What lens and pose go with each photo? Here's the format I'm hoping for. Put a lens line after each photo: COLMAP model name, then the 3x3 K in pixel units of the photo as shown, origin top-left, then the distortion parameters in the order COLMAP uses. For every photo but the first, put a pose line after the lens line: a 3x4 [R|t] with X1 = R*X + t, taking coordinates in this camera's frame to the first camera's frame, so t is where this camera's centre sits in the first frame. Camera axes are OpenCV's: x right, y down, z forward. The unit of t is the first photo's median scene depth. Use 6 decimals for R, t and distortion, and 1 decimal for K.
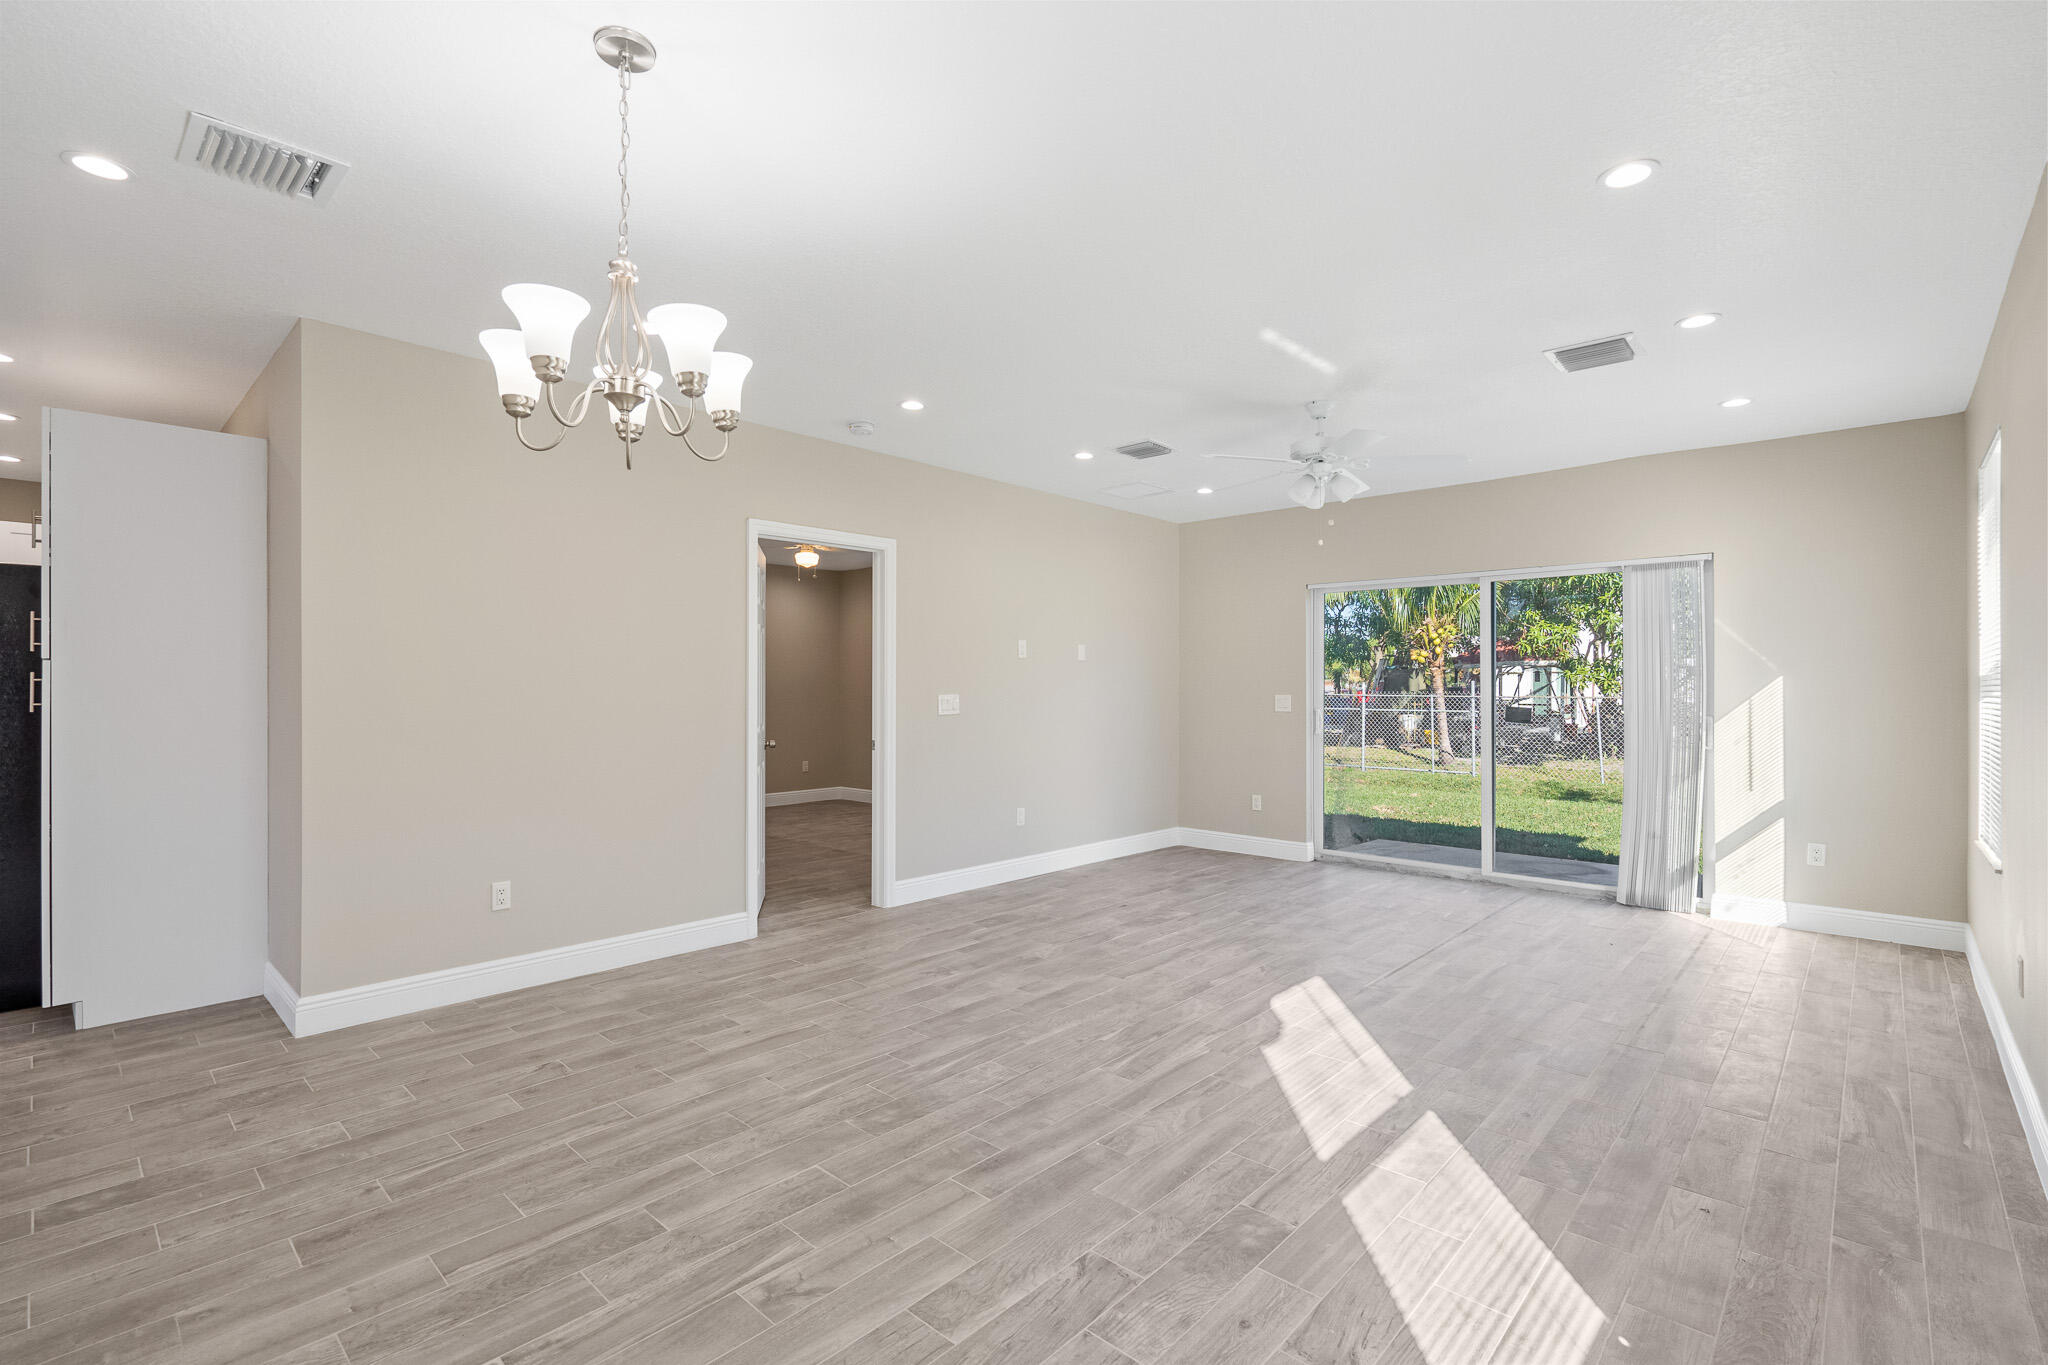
lens RADIAL K [[922.1, 0, 1023.4], [0, 922.1, 686.0], [0, 0, 1]] dist [-0.000370, 0.001342]
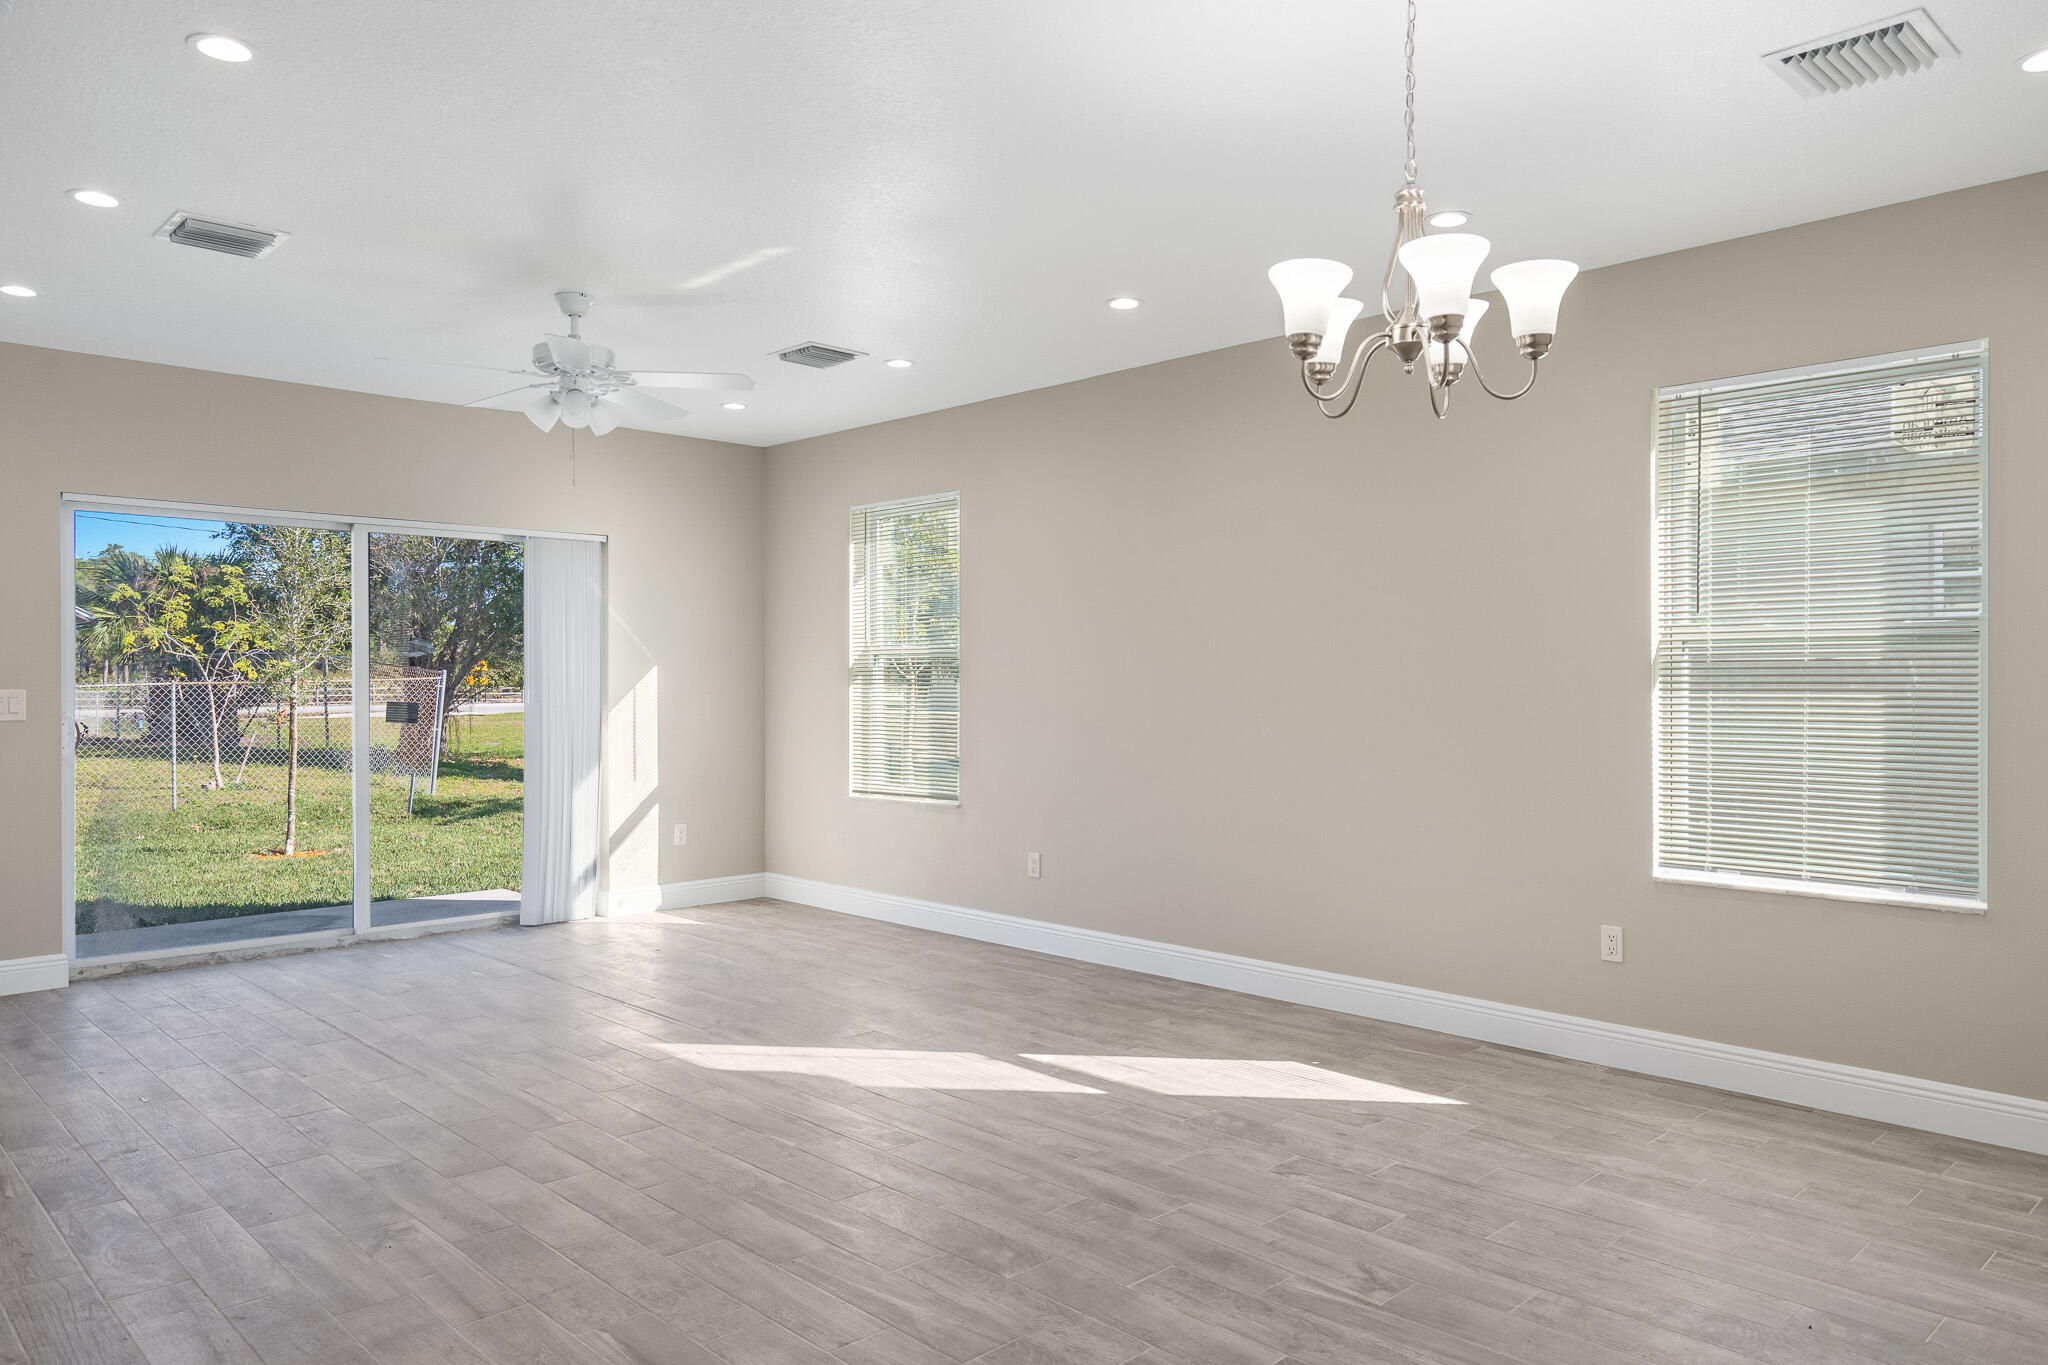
lens RADIAL K [[1396.8, 0, 1024.0], [0, 1396.8, 682.5], [0, 0, 1]] dist [-0.001430, 0.006163]
pose [[0.049975, -0.003642, 0.998744, -1.084831], [-0.002123, 0.999991, 0.003753, 0.002518], [-0.998748, -0.002308, 0.049967, 0.791283]]
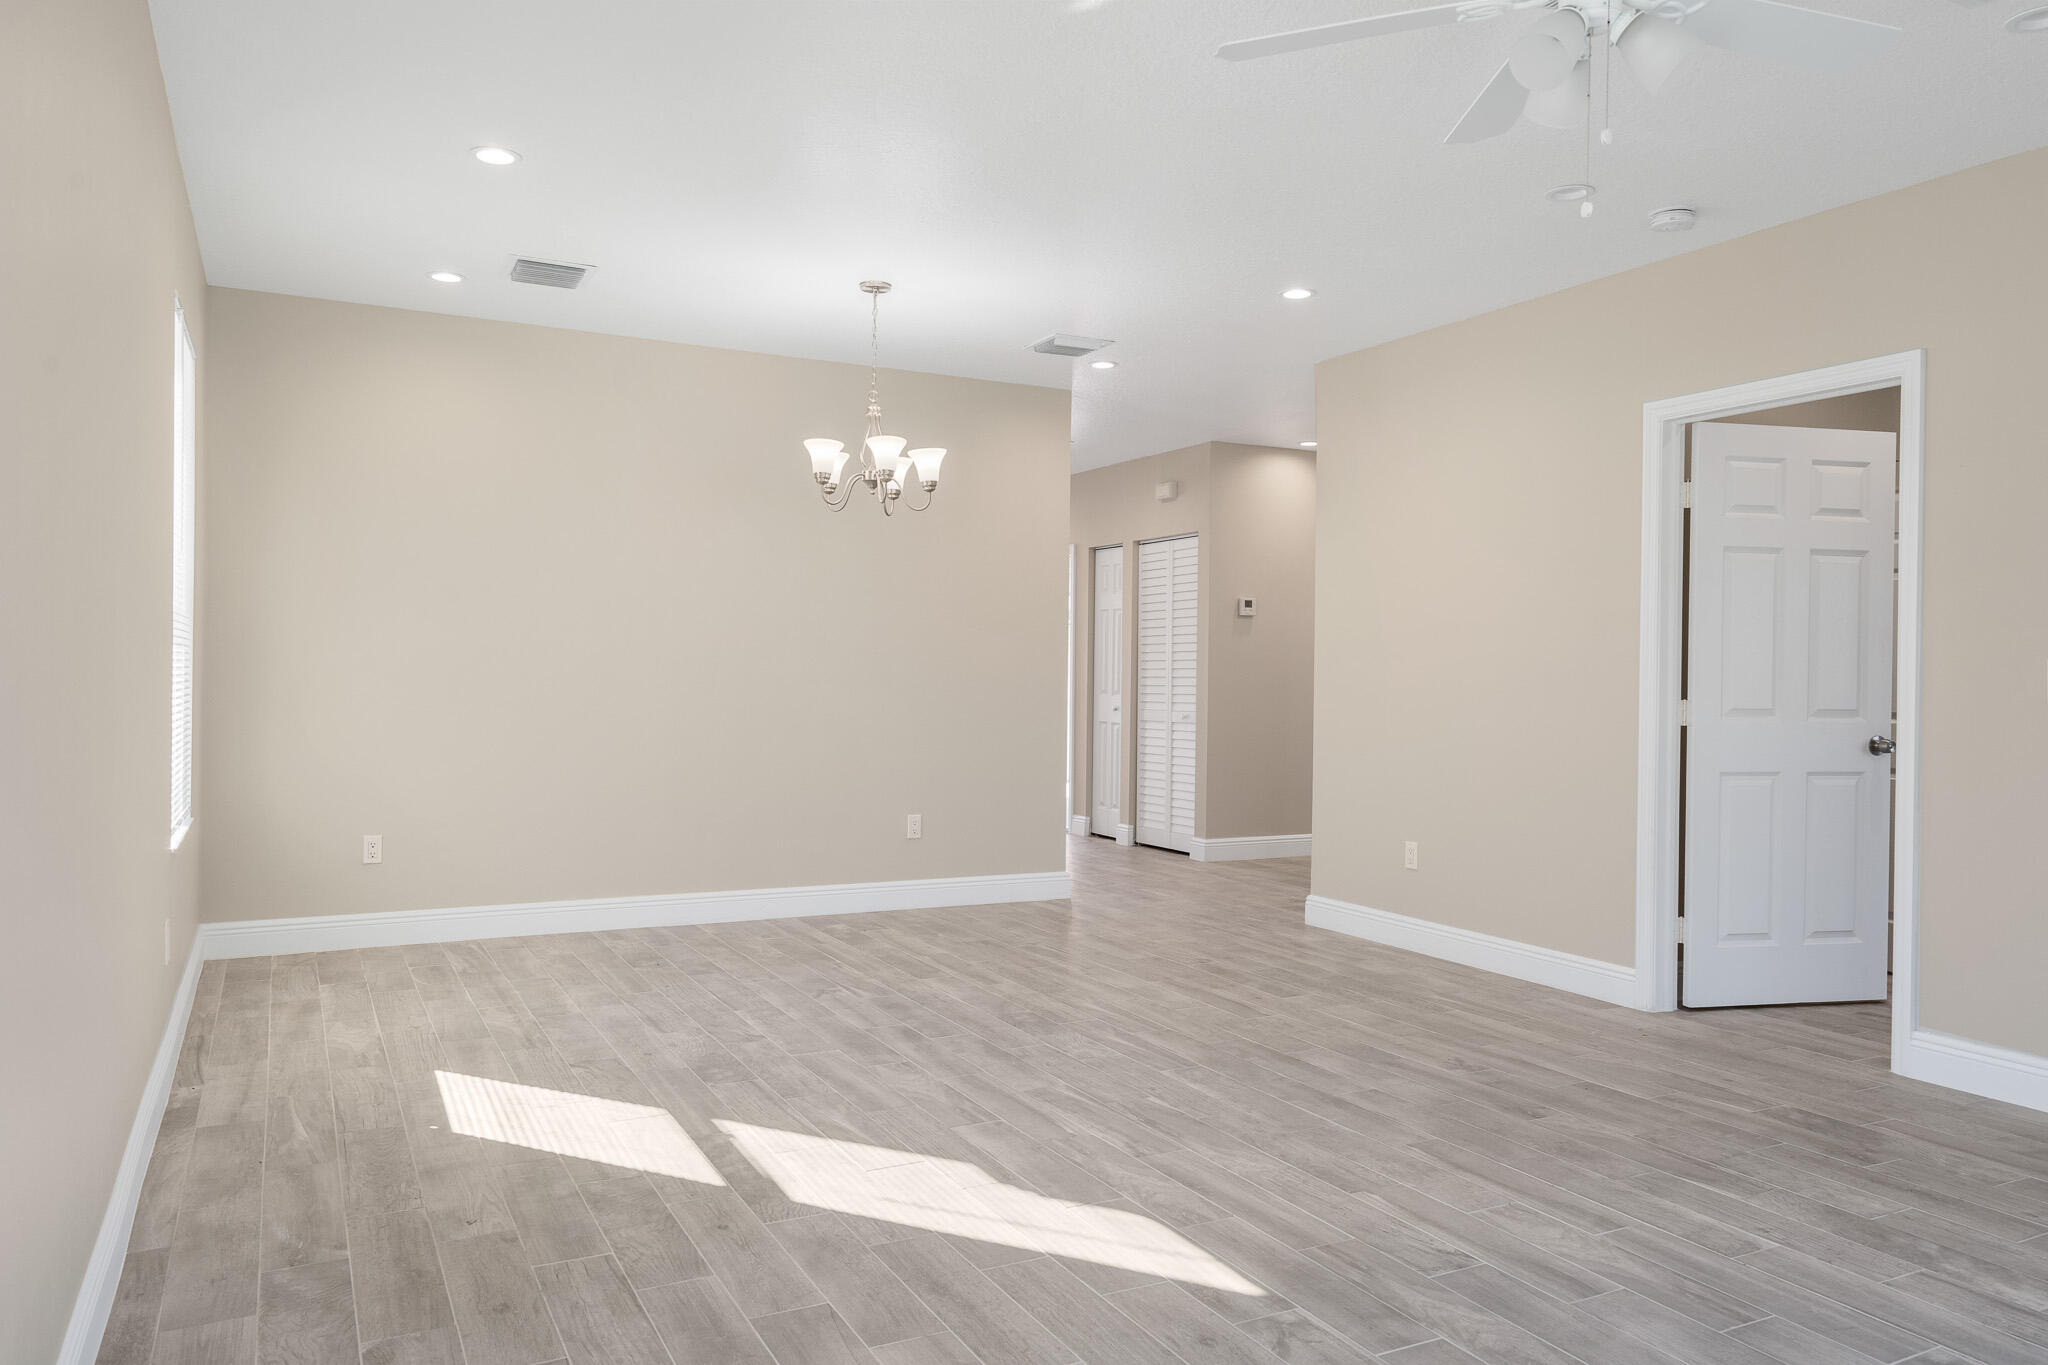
lens RADIAL K [[1396.8, 0, 1024.0], [0, 1396.8, 682.5], [0, 0, 1]] dist [-0.001430, 0.006163]
pose [[-0.330245, 0.000091, -0.943895, 1.253887], [-0.011624, 0.999924, 0.004163, 0.041607], [0.943824, 0.012347, -0.330219, 1.334225]]
